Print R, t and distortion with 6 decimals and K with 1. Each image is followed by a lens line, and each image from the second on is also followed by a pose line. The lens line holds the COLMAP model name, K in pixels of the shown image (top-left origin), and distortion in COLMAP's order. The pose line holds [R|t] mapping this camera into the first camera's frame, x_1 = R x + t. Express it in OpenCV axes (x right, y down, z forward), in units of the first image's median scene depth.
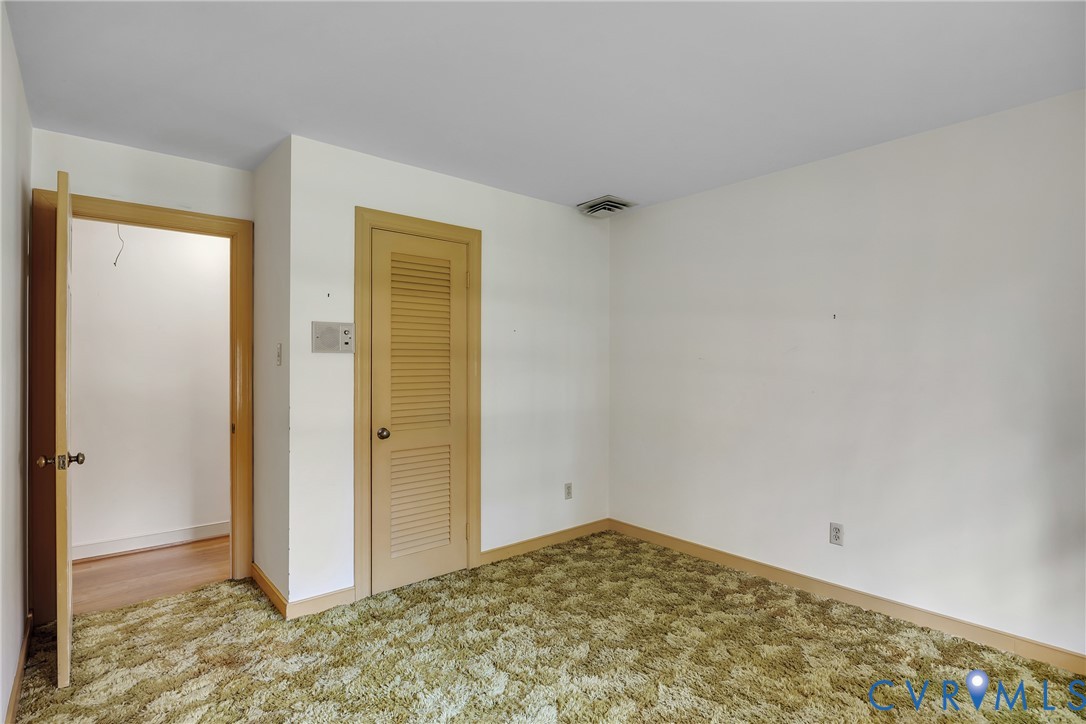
lens RADIAL K [[539.1, 0, 545.9], [0, 539.1, 361.5], [0, 0, 1]] dist [-0.009479, 0.001686]
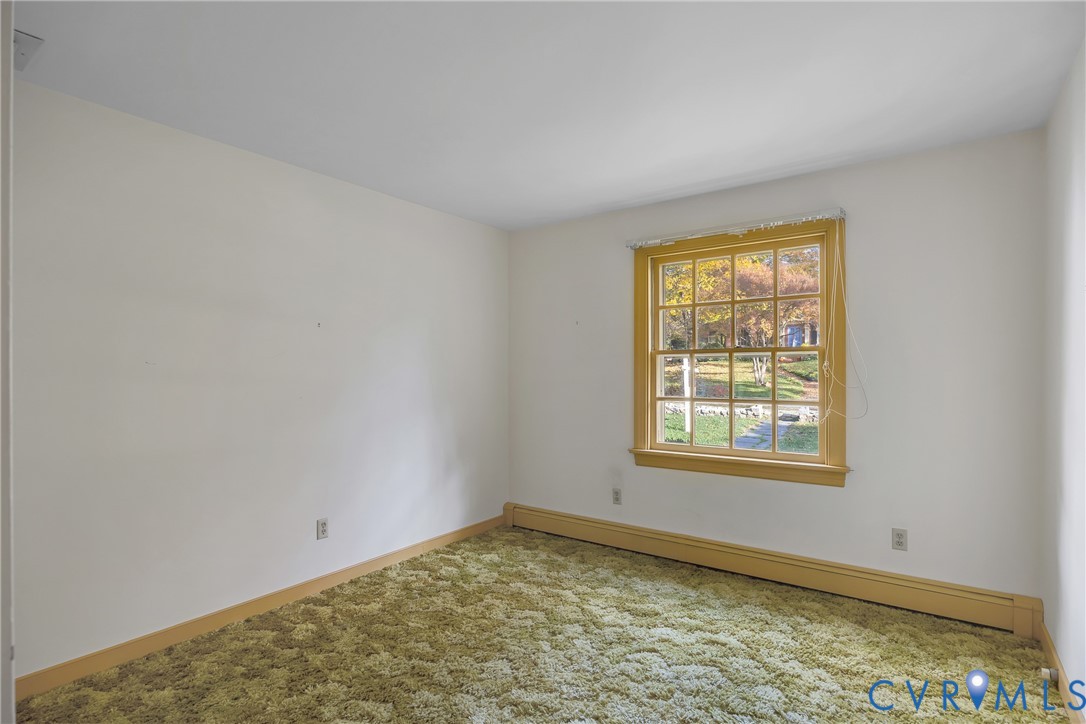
lens RADIAL K [[539.1, 0, 545.5], [0, 539.1, 367.5], [0, 0, 1]] dist [-0.009479, 0.001686]
pose [[-0.247908, 0.010058, 0.968731, -0.668222], [-0.005226, 0.999918, -0.011719, 0.010227], [-0.968769, -0.007968, -0.247835, 0.912708]]
